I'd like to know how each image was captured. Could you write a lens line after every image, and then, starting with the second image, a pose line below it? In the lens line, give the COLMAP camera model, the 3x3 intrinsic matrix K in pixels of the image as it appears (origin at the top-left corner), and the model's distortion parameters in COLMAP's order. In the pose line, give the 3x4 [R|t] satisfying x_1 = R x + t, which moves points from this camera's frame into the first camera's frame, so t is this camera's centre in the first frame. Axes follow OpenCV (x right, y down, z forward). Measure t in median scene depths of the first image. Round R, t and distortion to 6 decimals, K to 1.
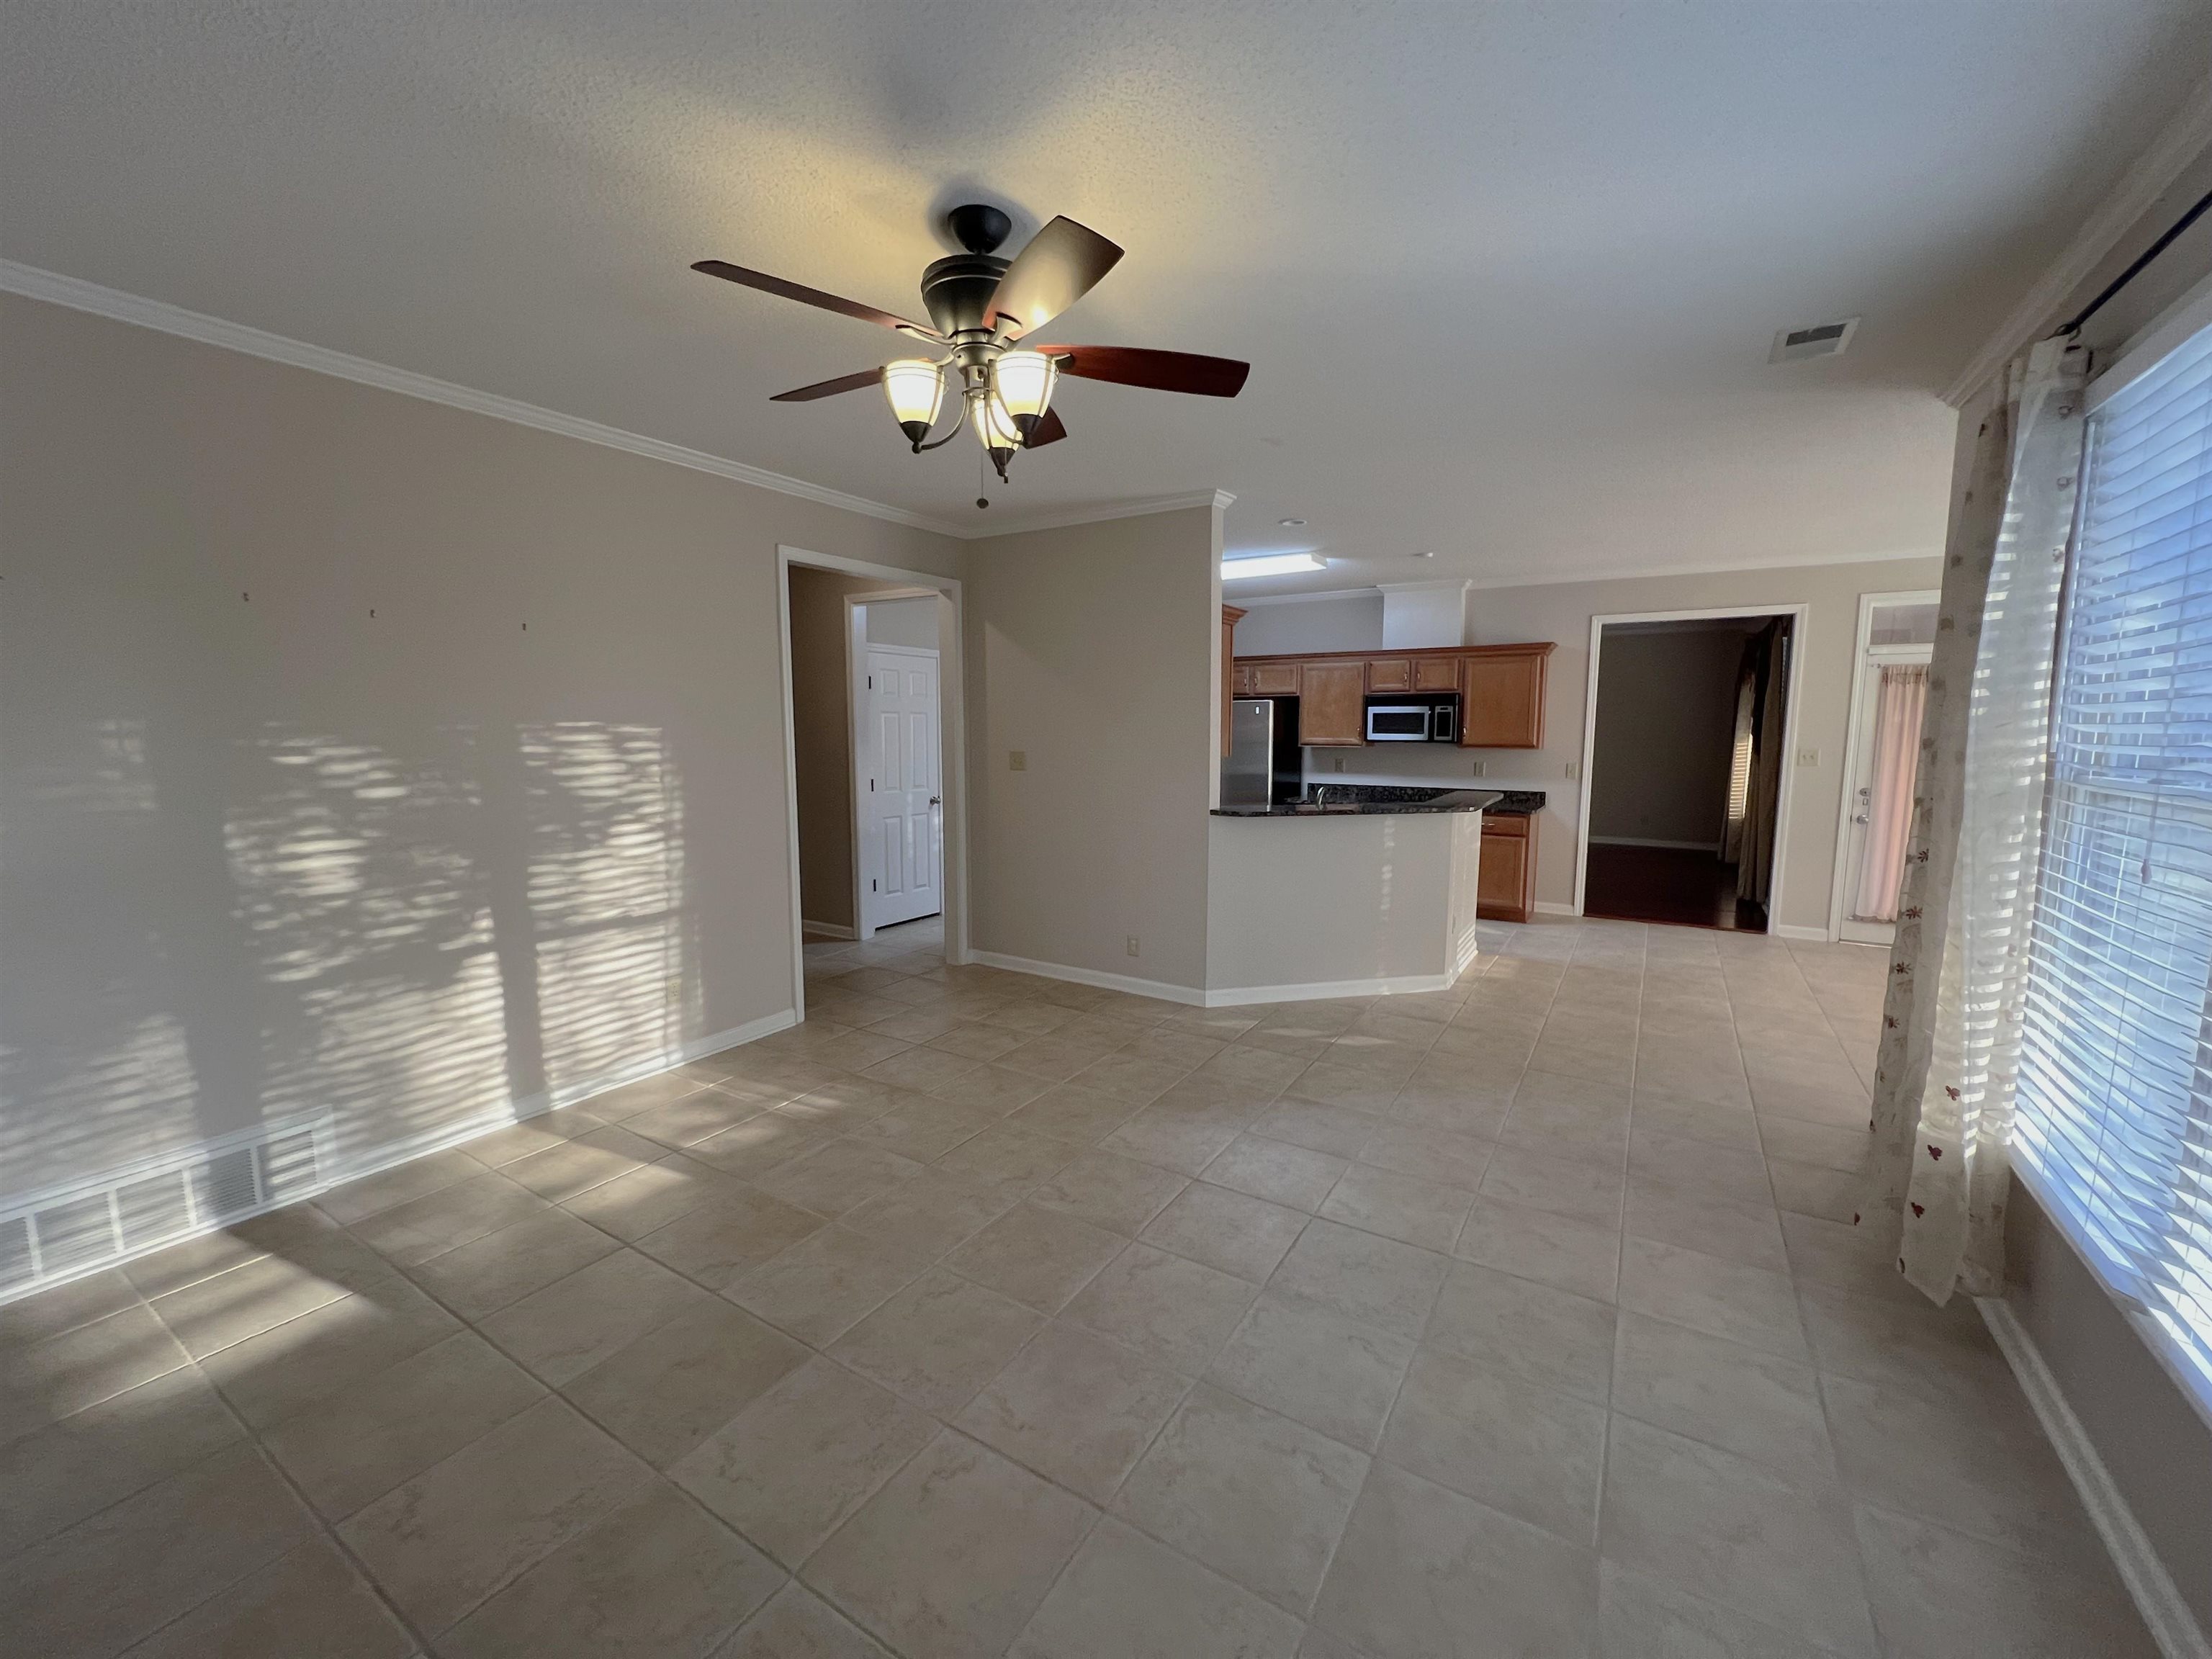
lens RADIAL K [[884.1, 0, 1105.1], [0, 884.1, 828.6], [0, 0, 1]] dist [-0.002133, -0.000143]
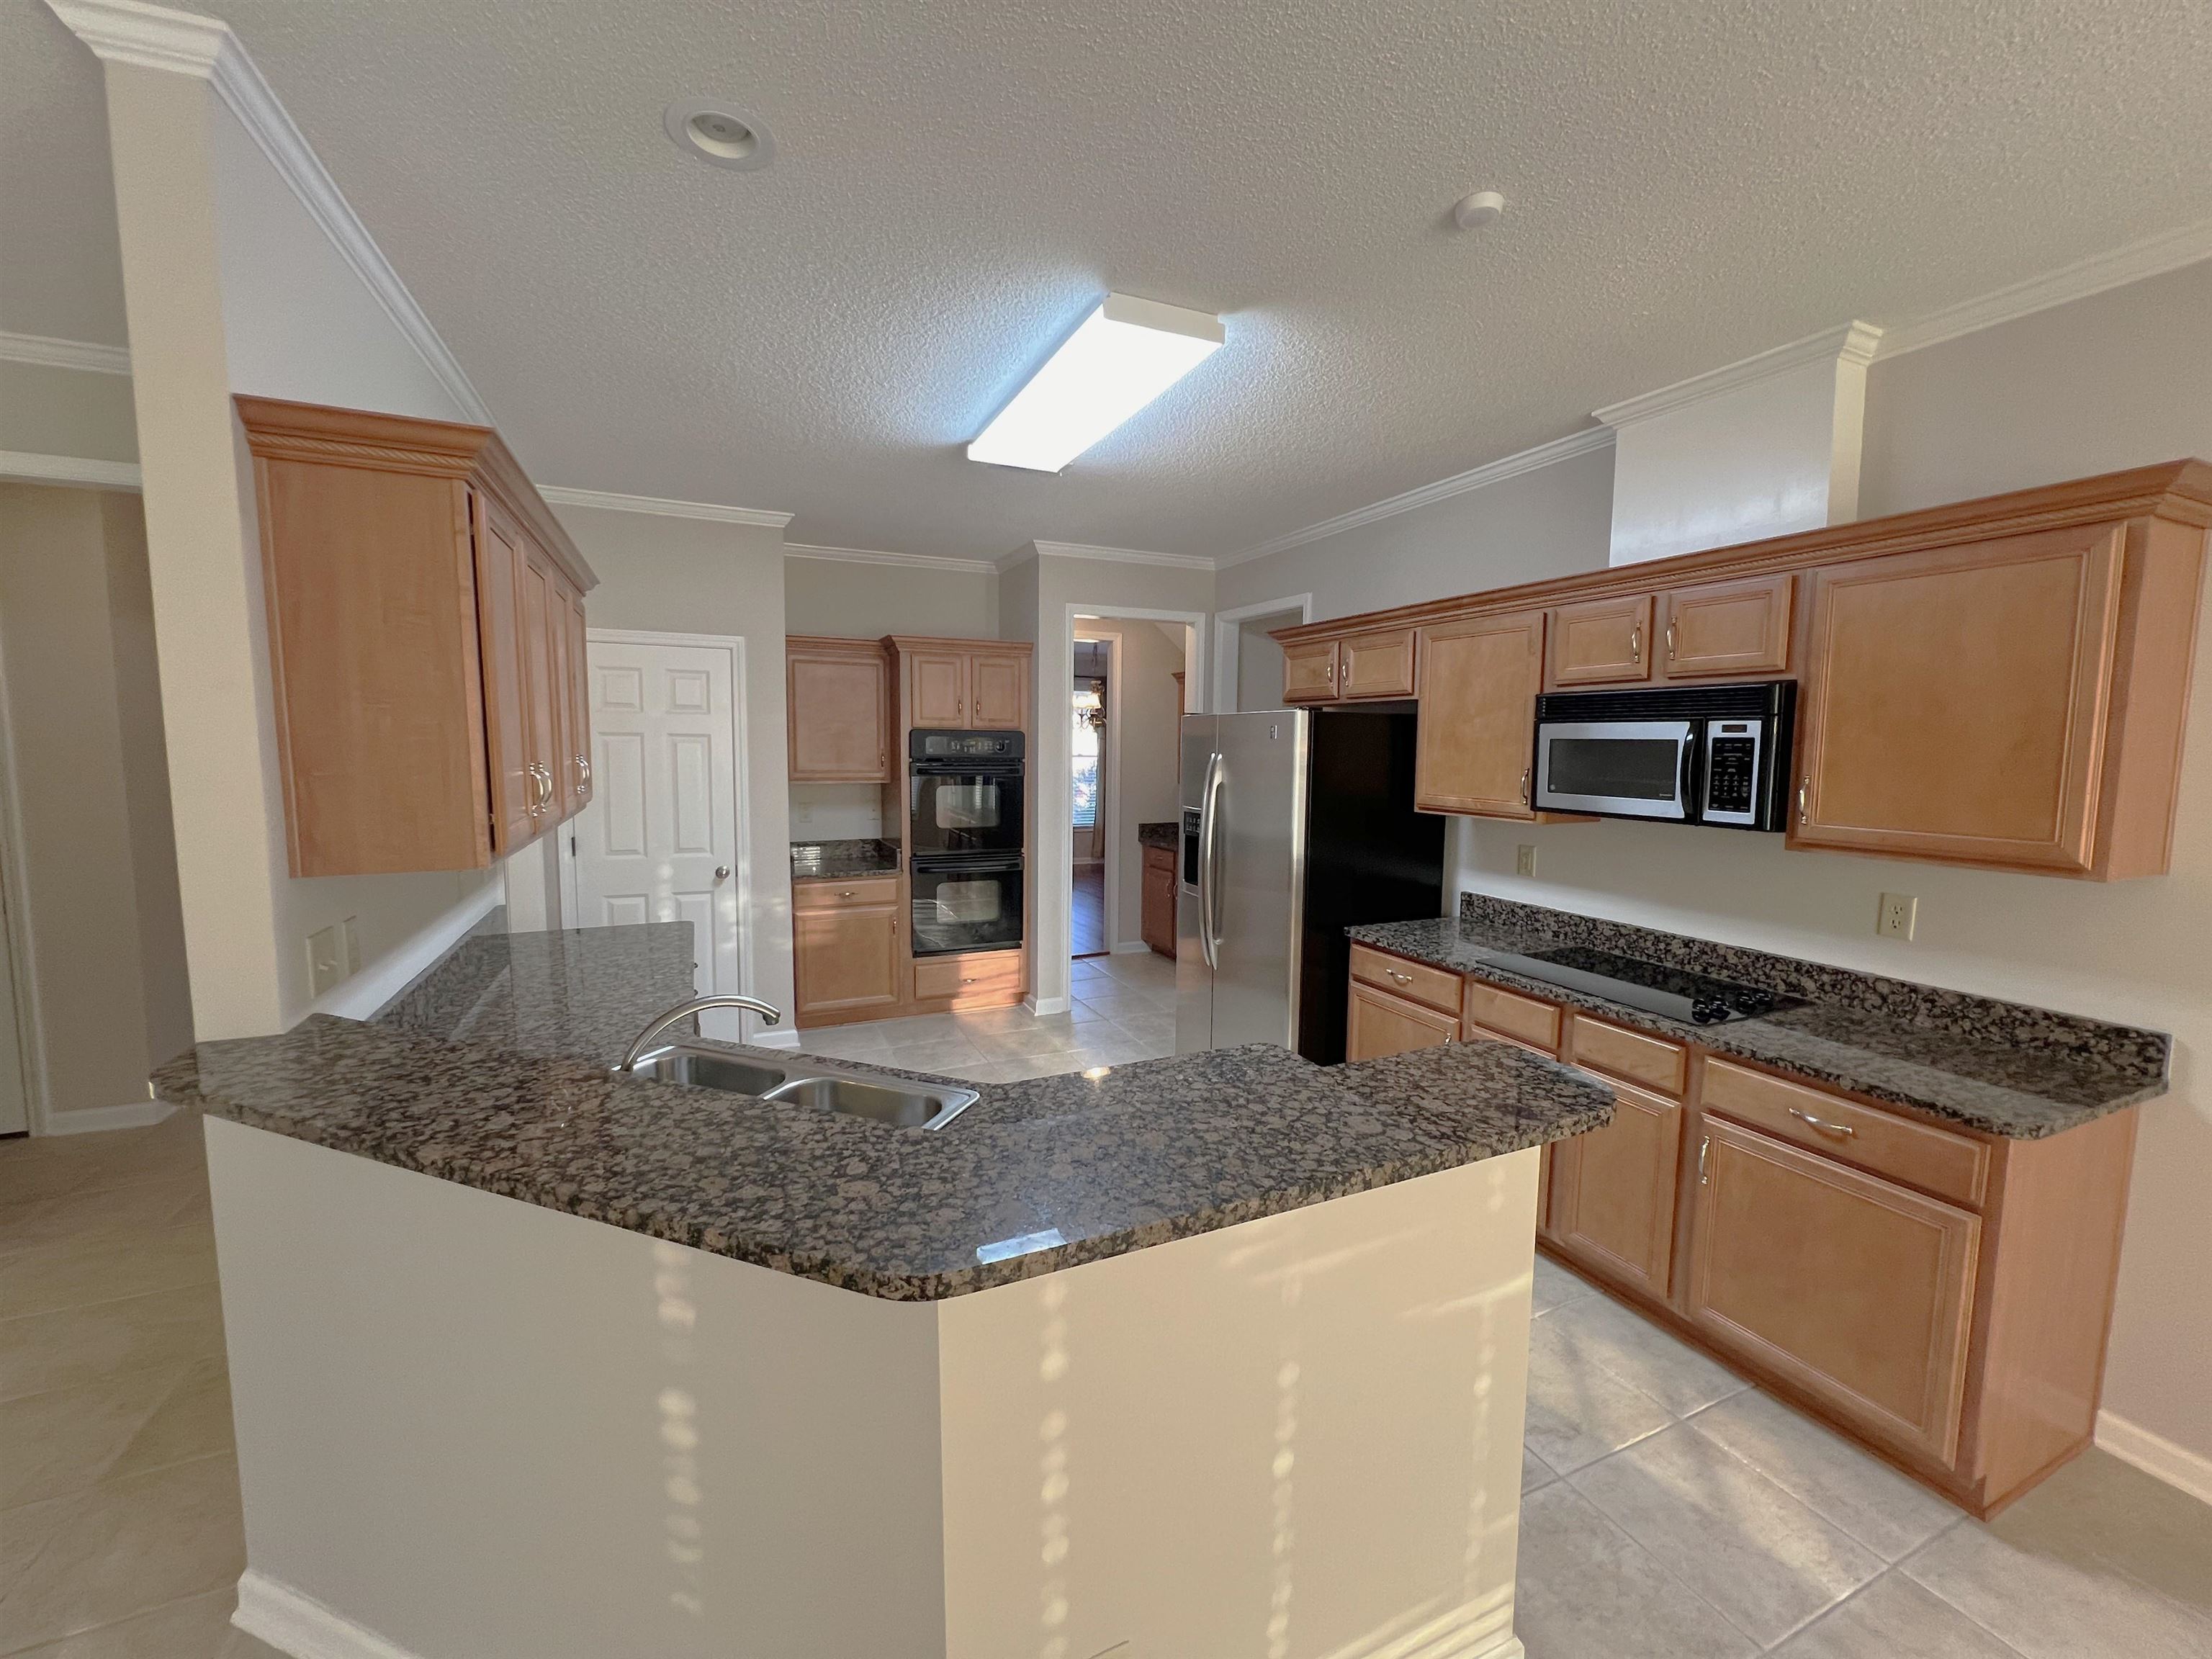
lens RADIAL K [[884.1, 0, 1113.3], [0, 884.1, 819.8], [0, 0, 1]] dist [-0.002133, -0.000143]
pose [[0.832170, 0.052843, -0.551996, 0.372916], [-0.069040, 0.997577, -0.008583, -0.081767], [0.550205, 0.045252, 0.833802, 0.592698]]
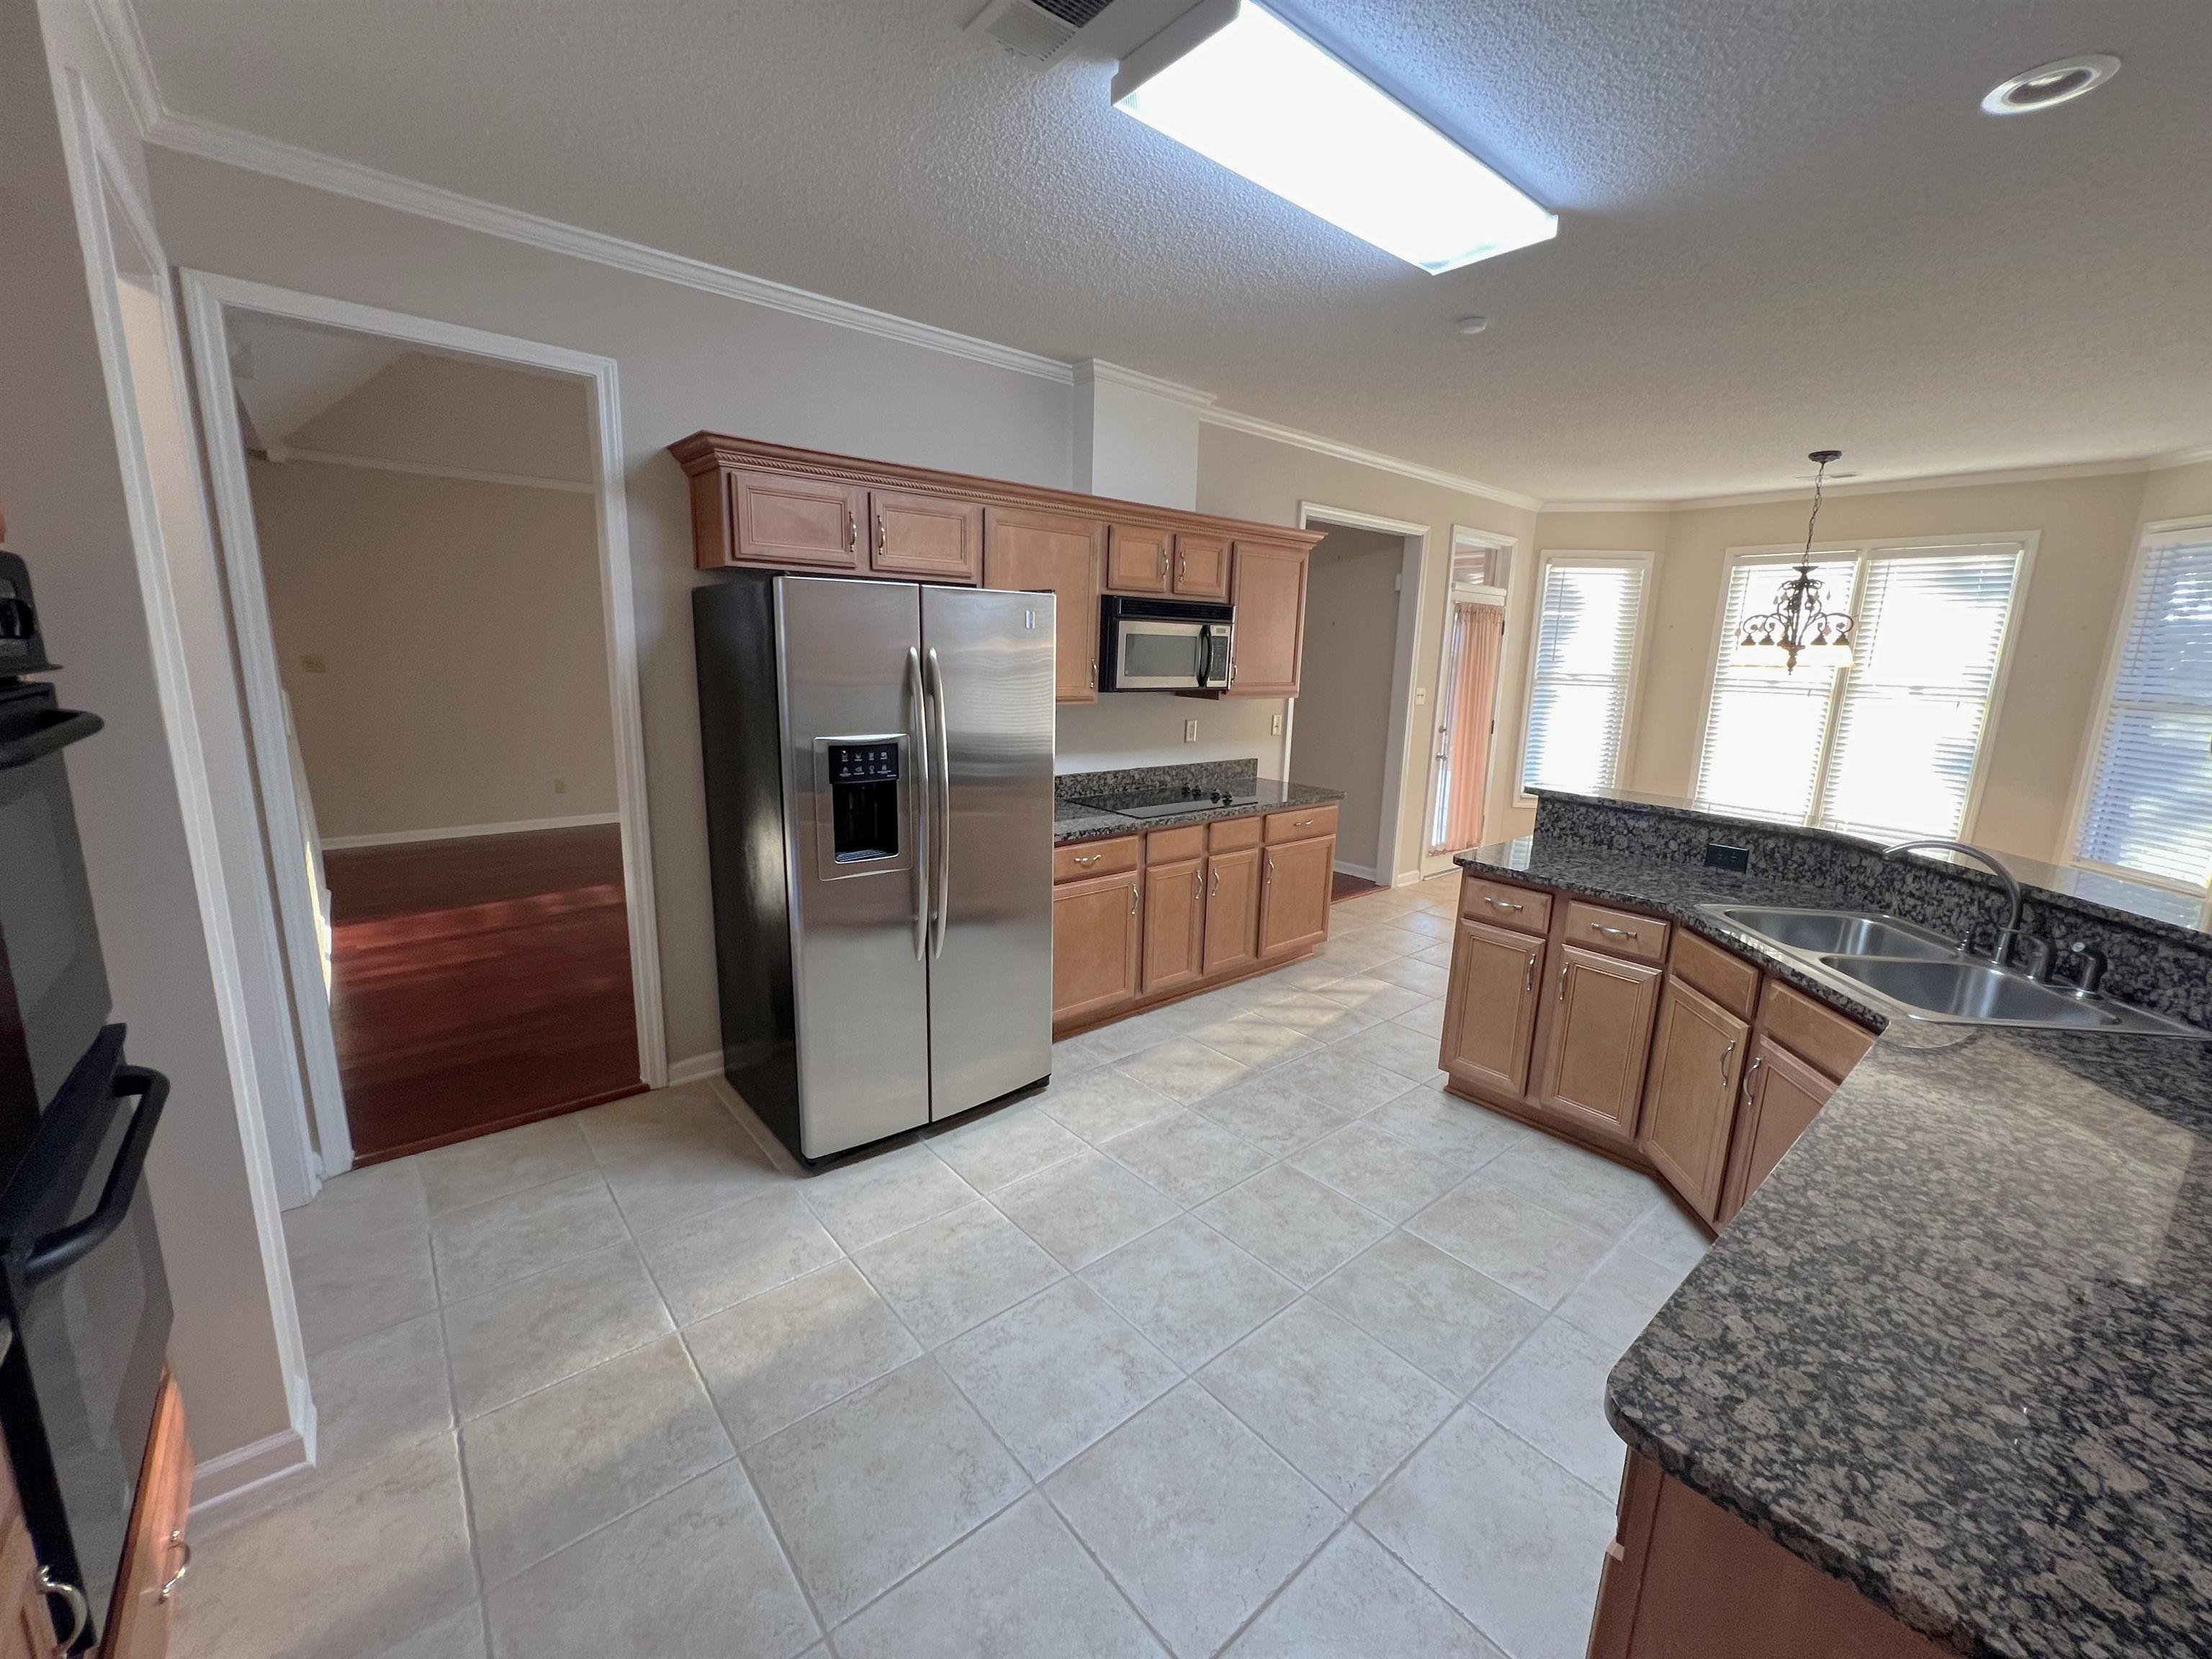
lens RADIAL K [[884.1, 0, 1103.9], [0, 884.1, 832.6], [0, 0, 1]] dist [-0.002133, -0.000143]
pose [[0.307367, -0.191316, 0.932161, -0.190219], [0.087019, 0.981128, 0.172673, -0.112268], [-0.947604, 0.028041, 0.318214, 0.890658]]
